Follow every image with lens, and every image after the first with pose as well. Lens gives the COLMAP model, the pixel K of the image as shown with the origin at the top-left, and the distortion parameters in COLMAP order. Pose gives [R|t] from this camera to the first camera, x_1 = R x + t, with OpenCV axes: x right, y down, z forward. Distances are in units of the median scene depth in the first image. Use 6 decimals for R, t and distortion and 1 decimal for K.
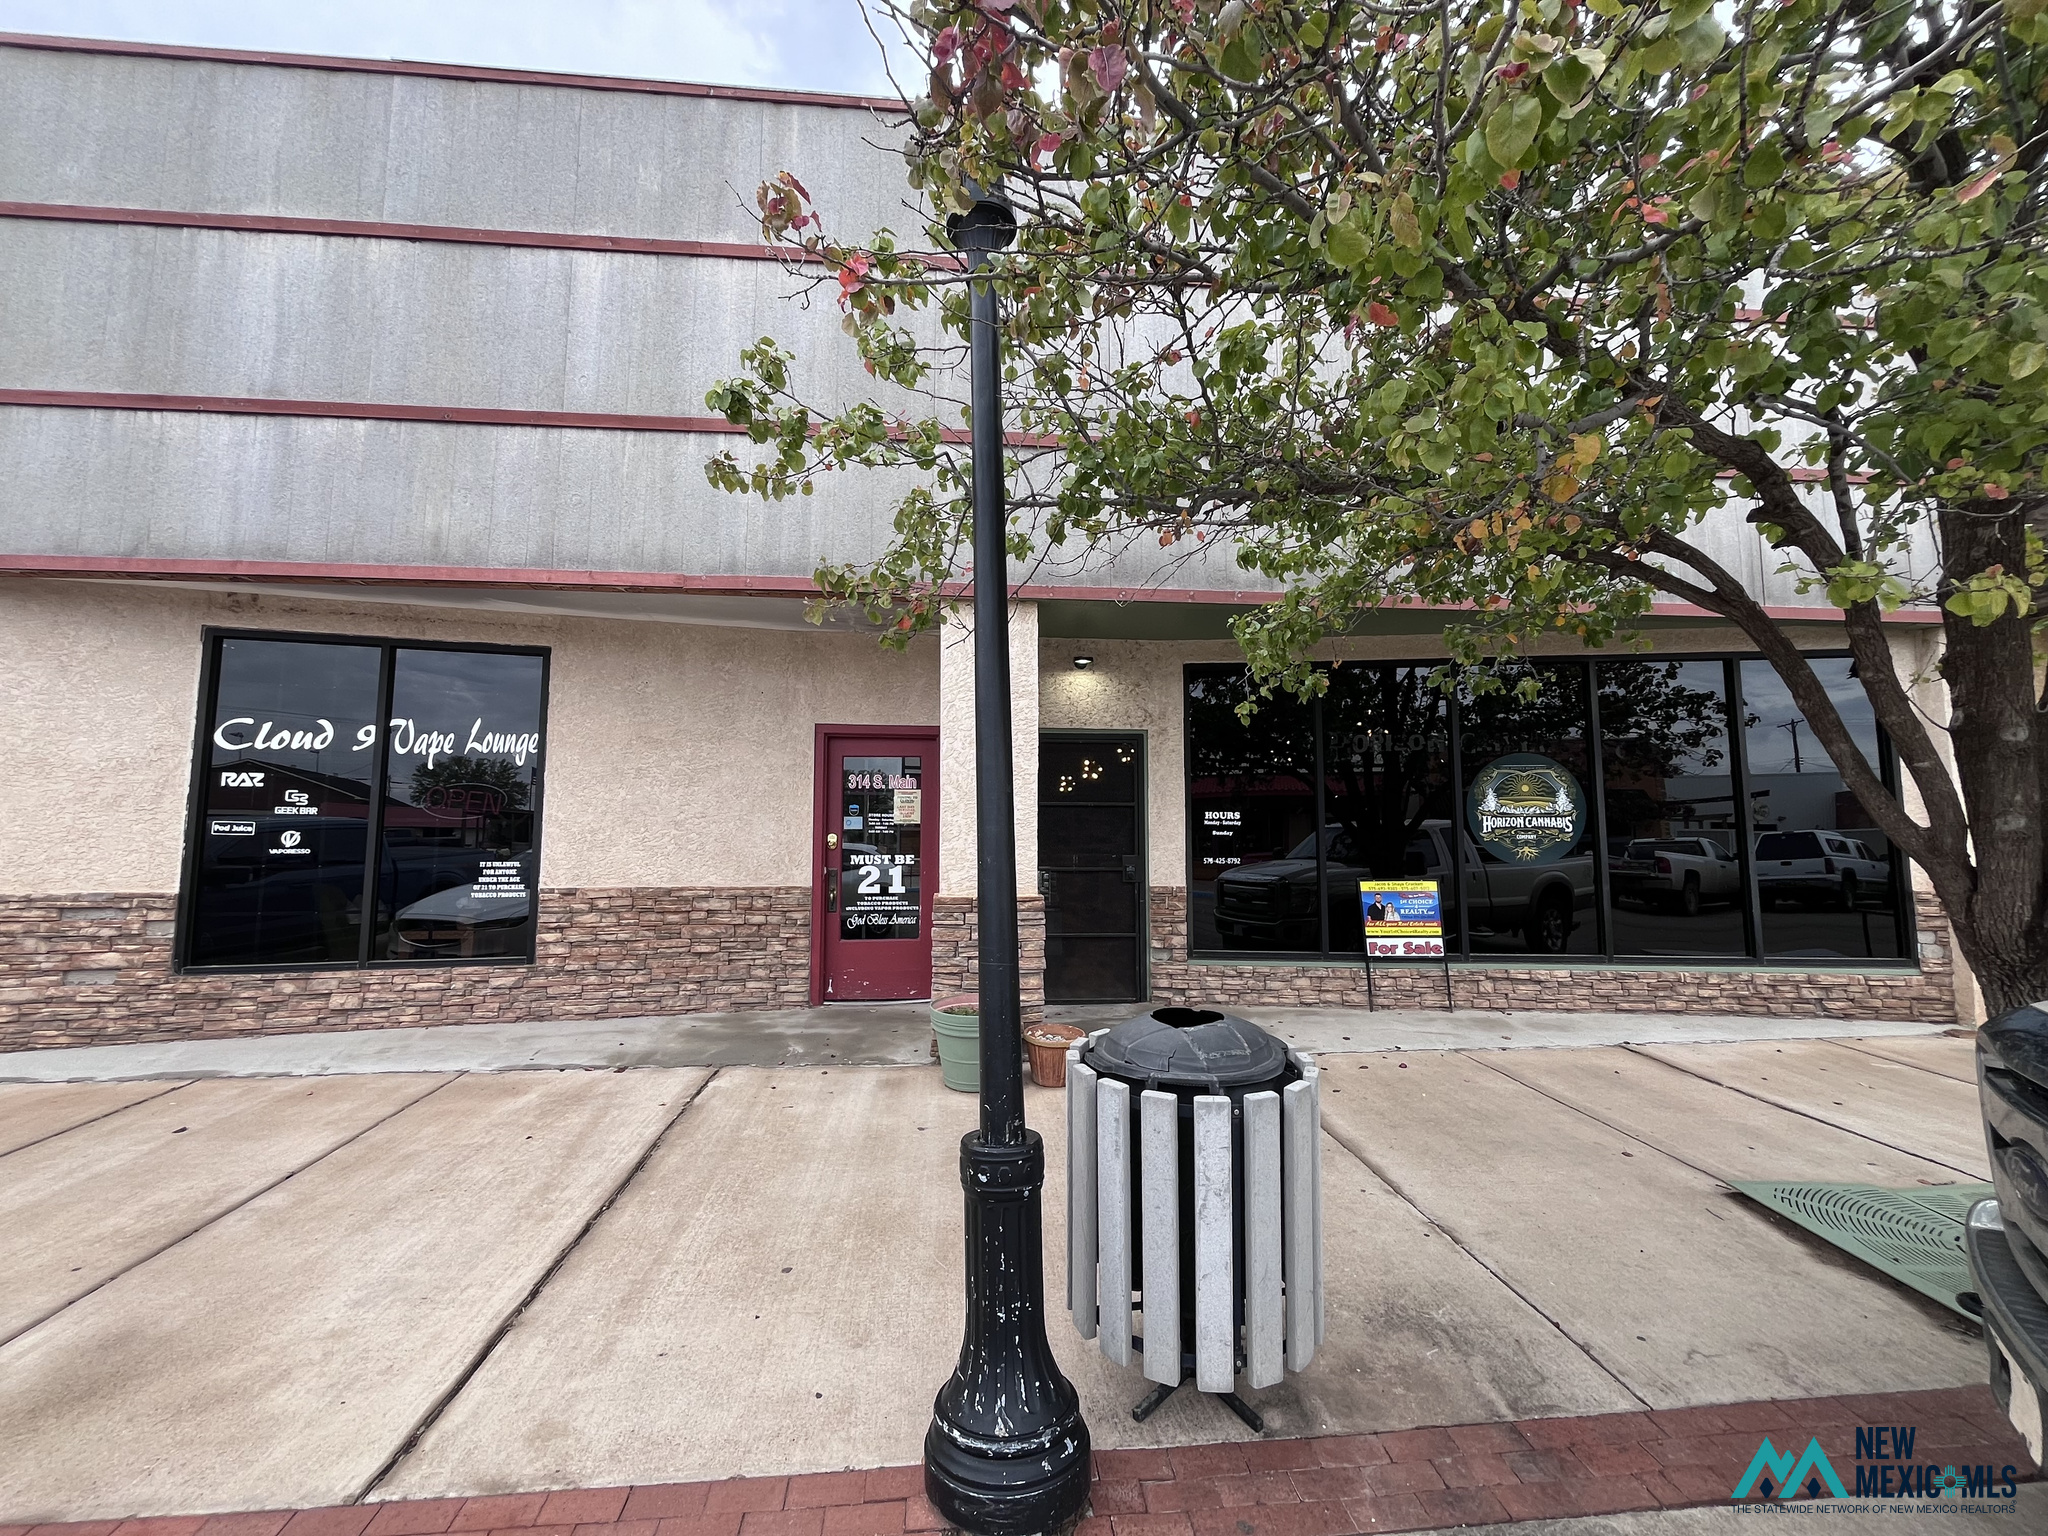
lens RADIAL K [[820.9, 0, 1024.0], [0, 820.9, 768.0], [0, 0, 1]] dist [-0.001068, 0.000276]
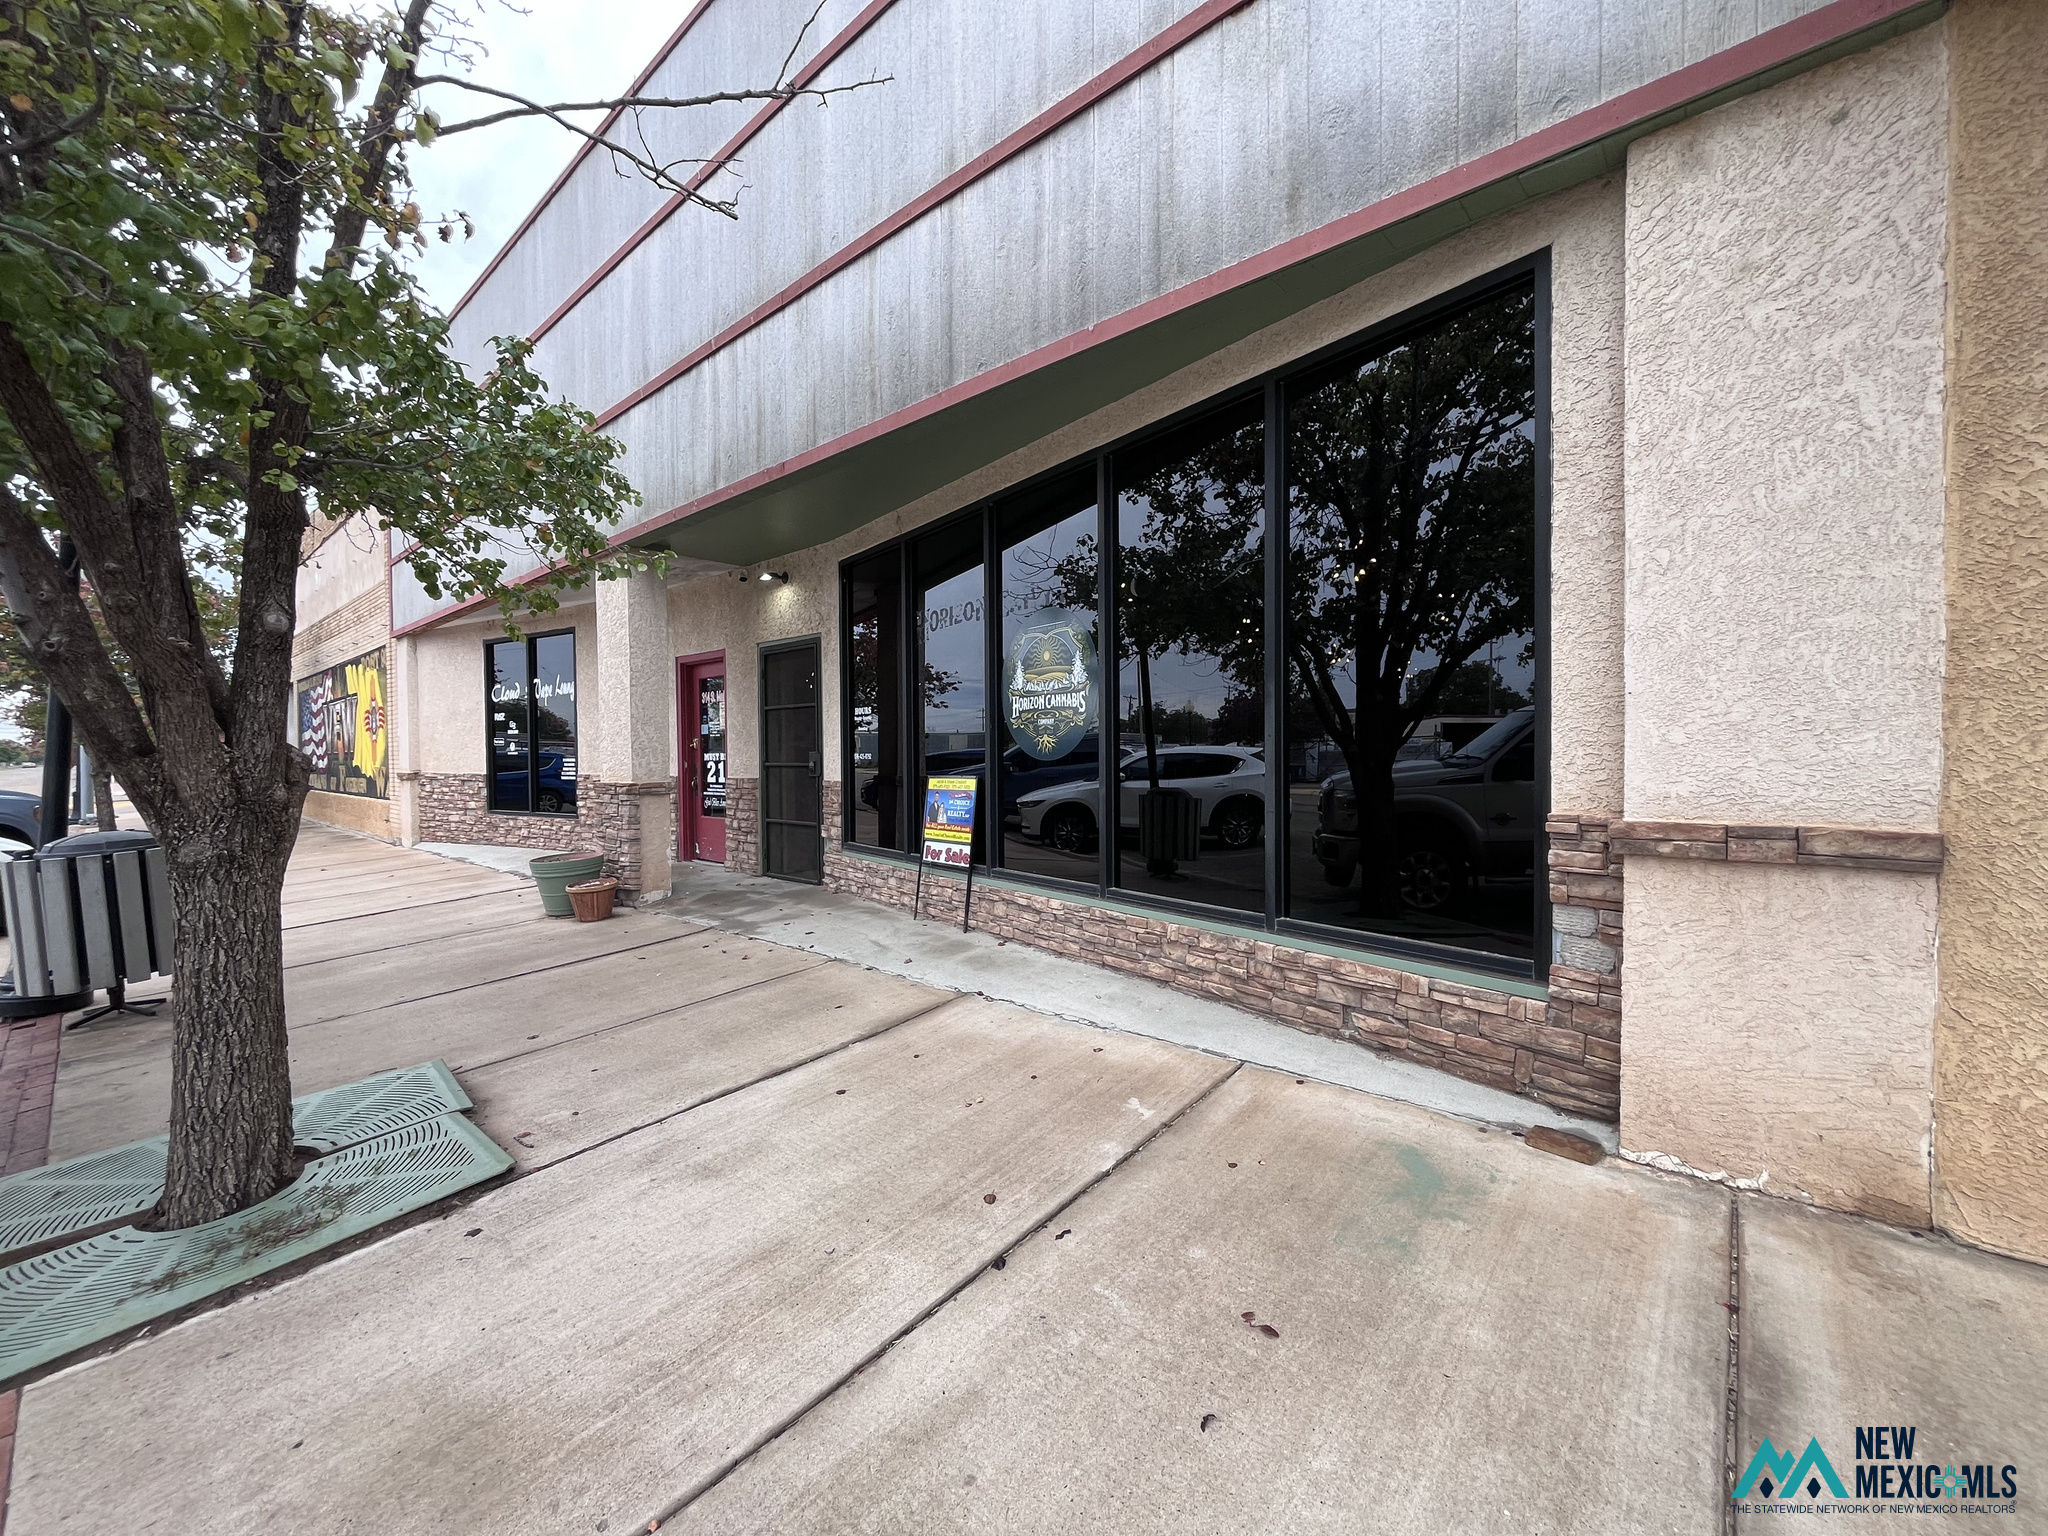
lens RADIAL K [[820.9, 0, 1024.0], [0, 820.9, 768.0], [0, 0, 1]] dist [-0.001068, 0.000276]
pose [[0.689333, 0.004478, -0.724431, 1.161822], [0.078656, 0.993607, 0.080988, 0.065263], [0.720162, -0.112809, 0.684574, 0.480707]]
